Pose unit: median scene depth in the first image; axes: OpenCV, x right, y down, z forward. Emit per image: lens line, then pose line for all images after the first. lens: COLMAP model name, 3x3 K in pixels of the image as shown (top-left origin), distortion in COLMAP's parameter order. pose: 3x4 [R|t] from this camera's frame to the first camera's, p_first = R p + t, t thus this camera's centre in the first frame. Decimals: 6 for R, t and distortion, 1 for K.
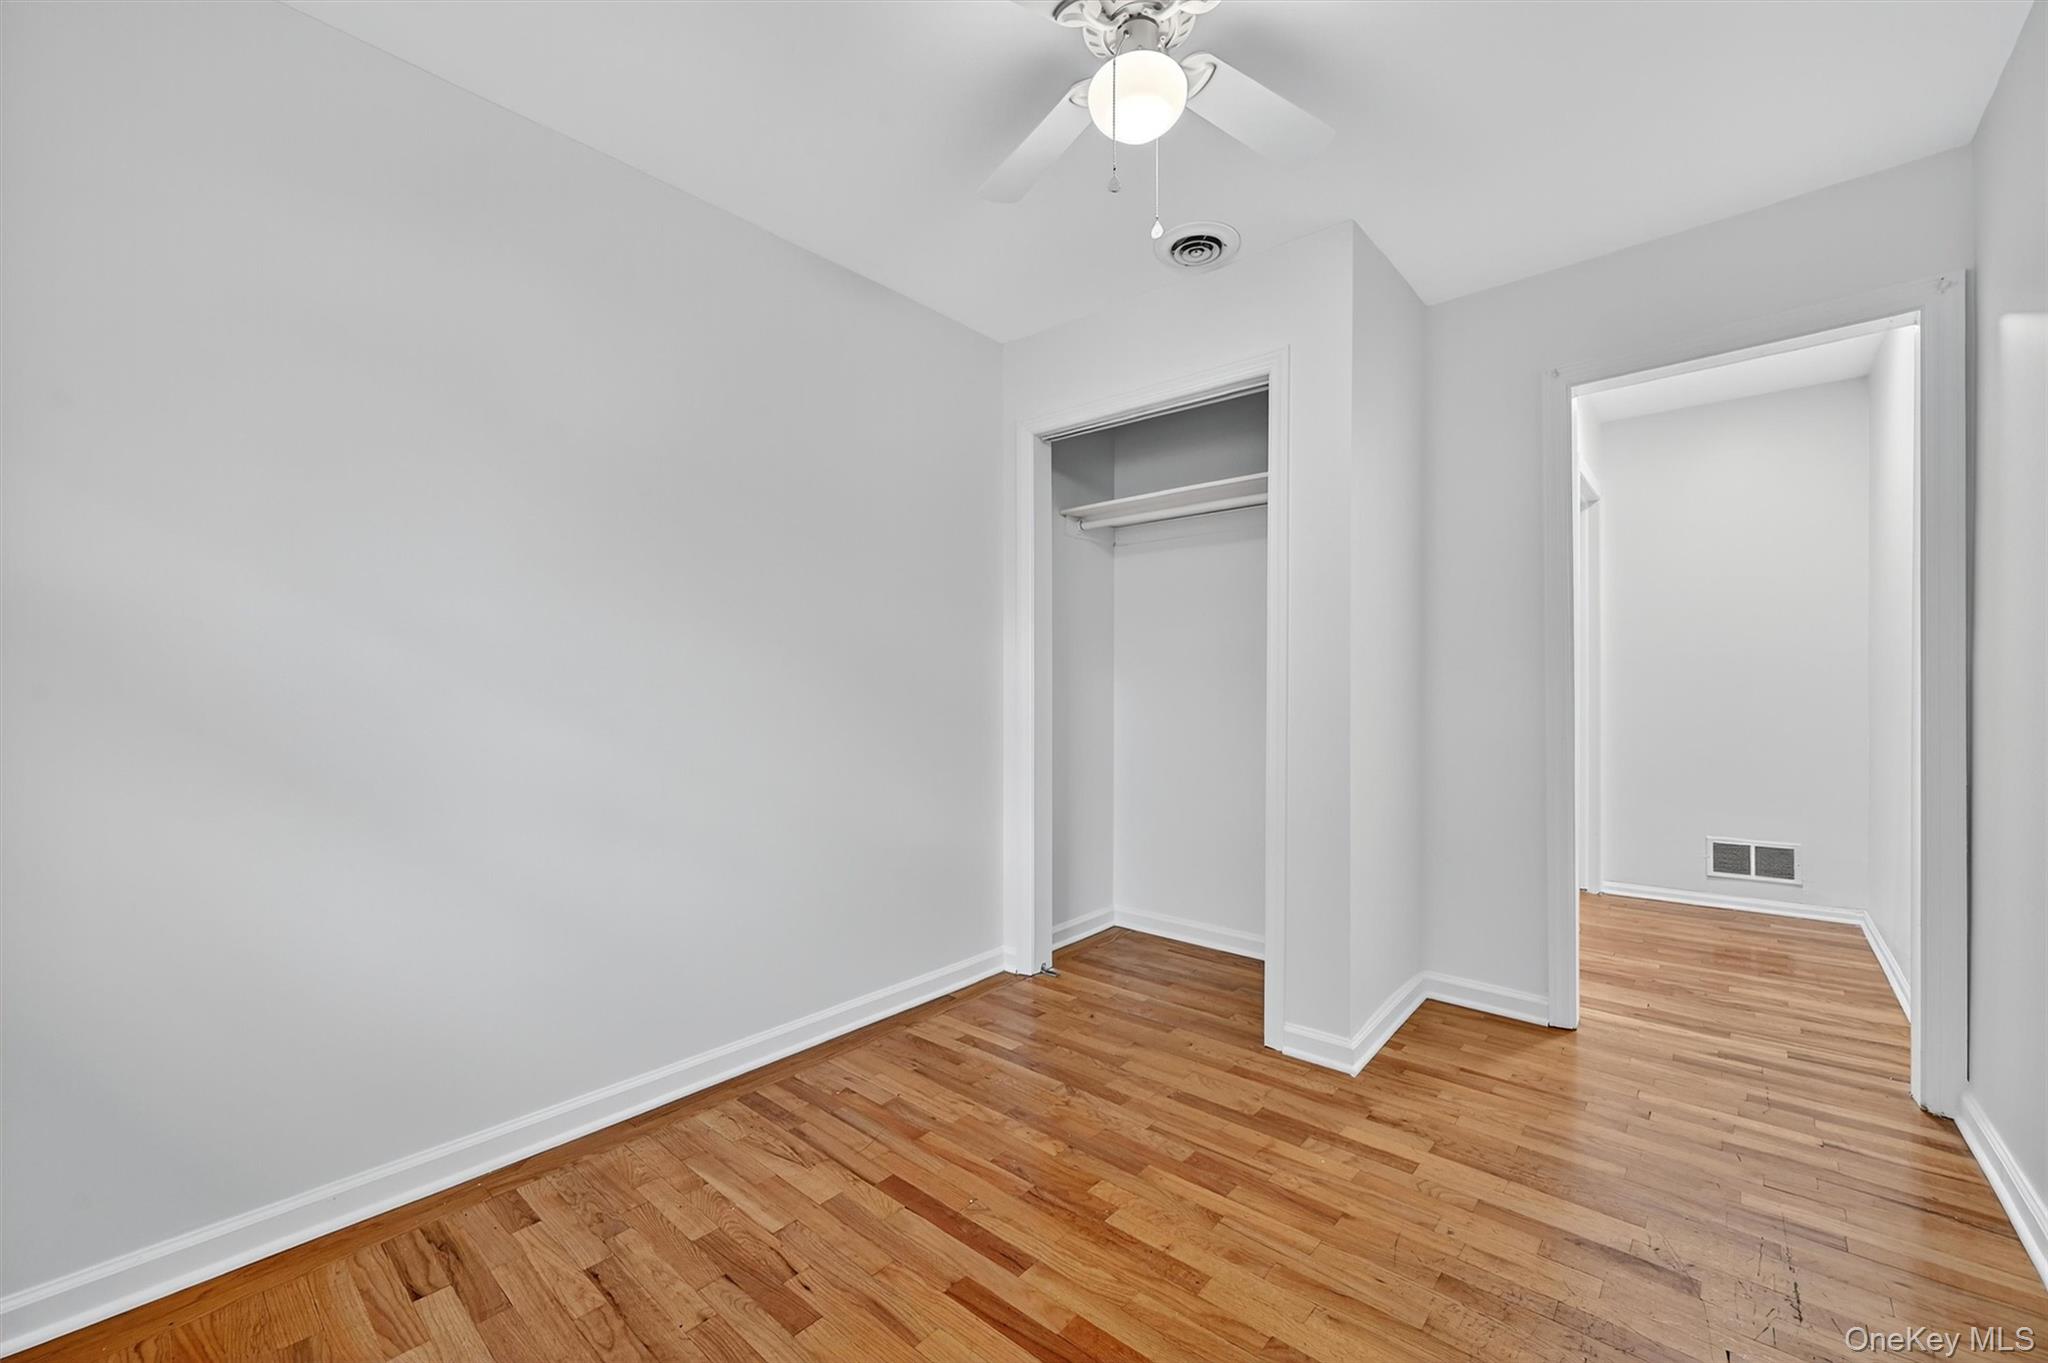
lens RADIAL K [[809.4, 0, 1031.1], [0, 809.4, 687.8], [0, 0, 1]] dist [0.000879, 0.000065]
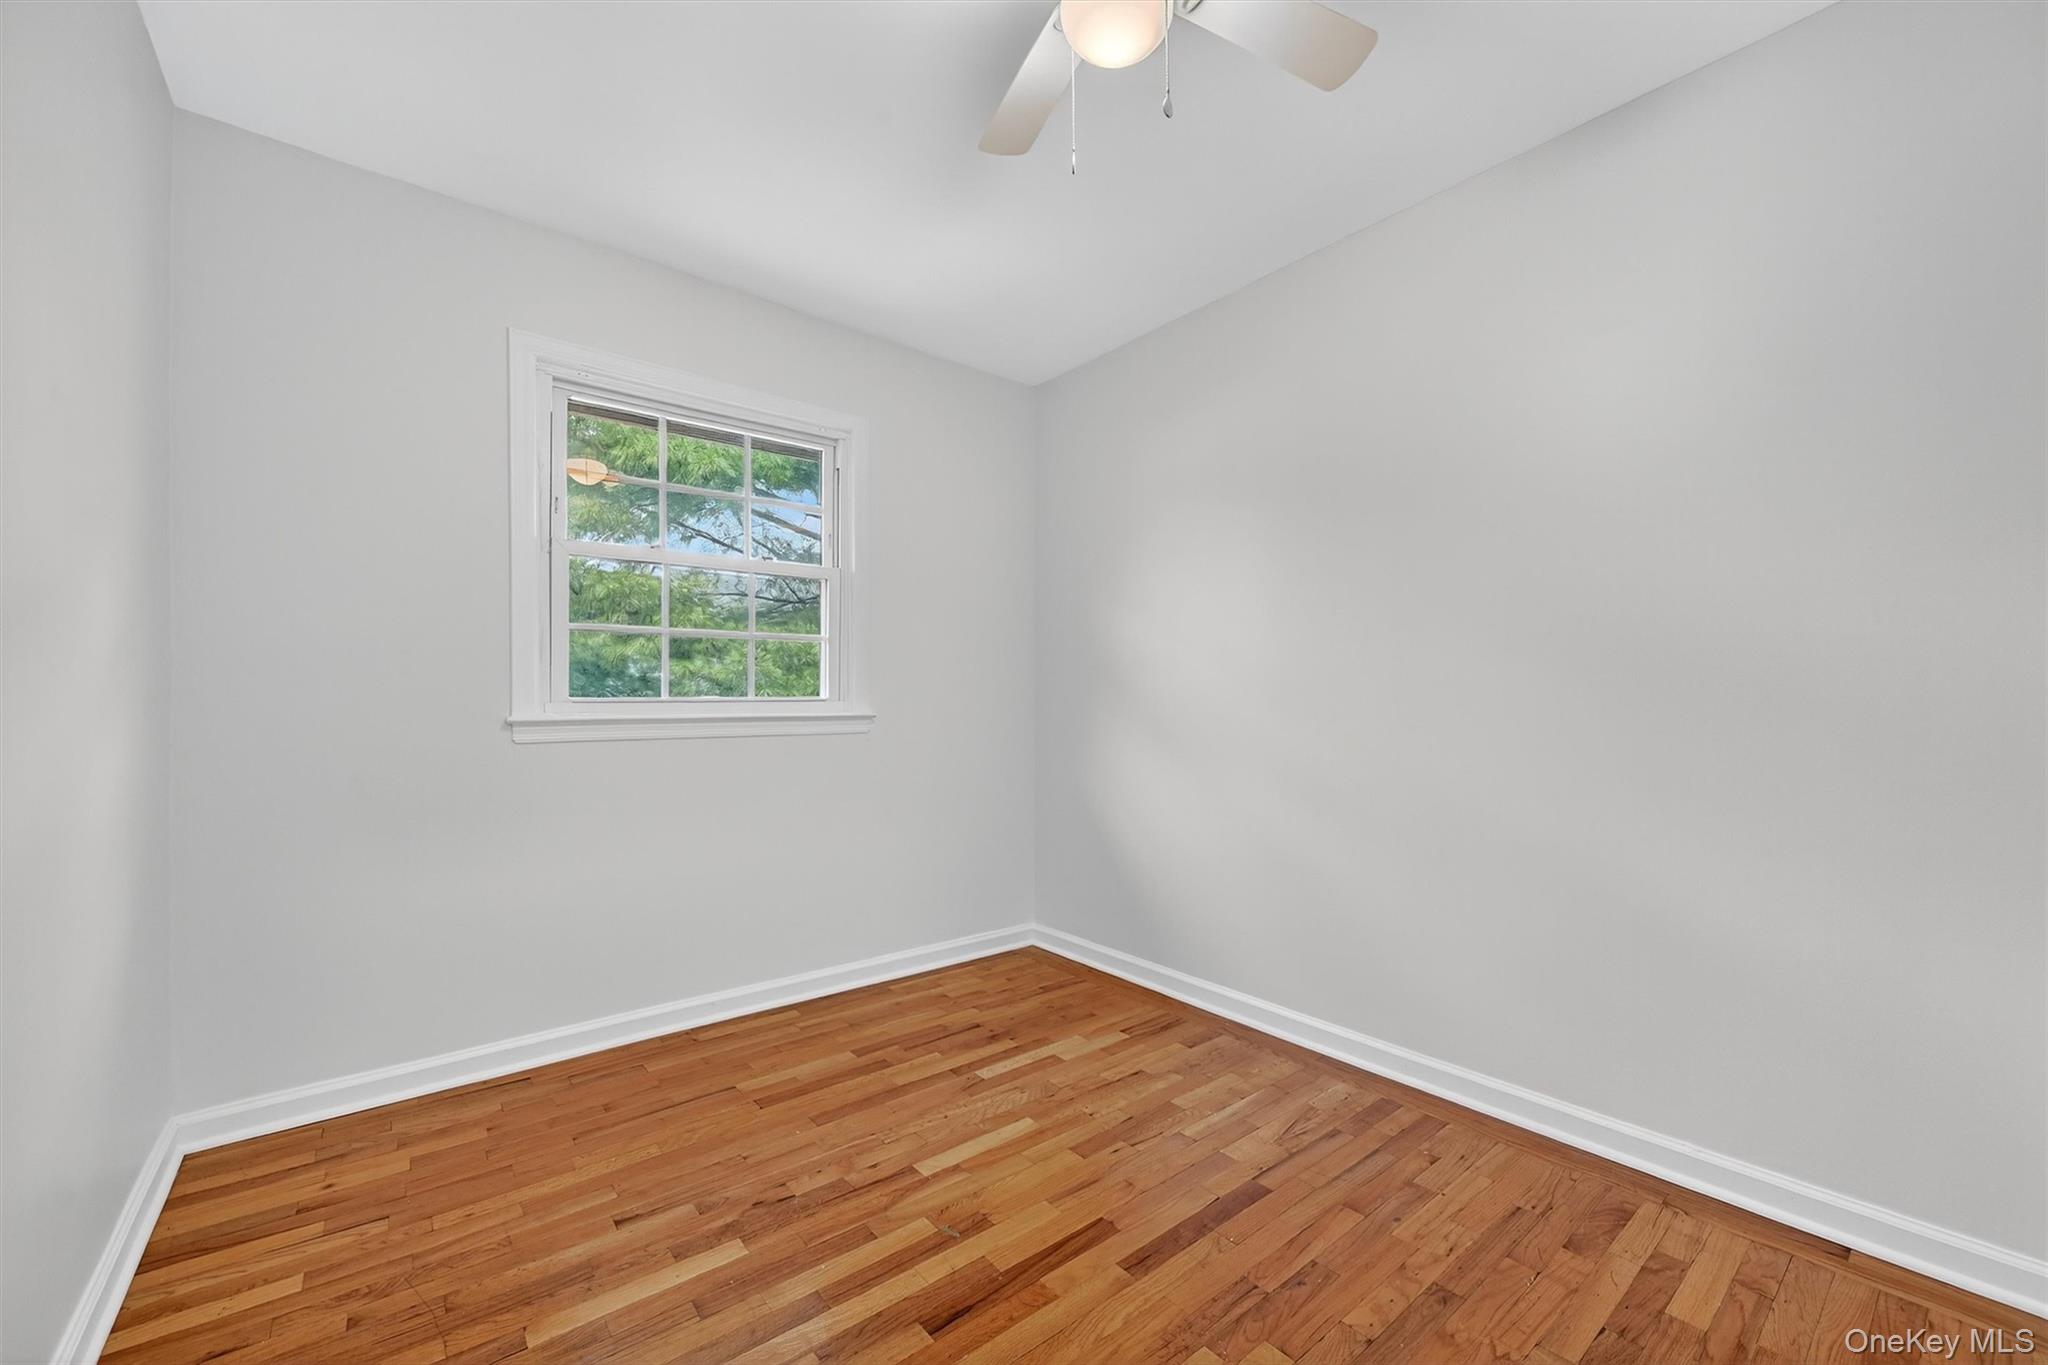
lens RADIAL K [[809.4, 0, 1028.3], [0, 809.4, 690.1], [0, 0, 1]] dist [0.000879, 0.000065]
pose [[-0.159999, -0.001306, -0.987116, 0.849240], [0.006378, 0.999977, -0.002357, 0.002581], [0.987097, -0.006673, -0.159987, 0.885903]]
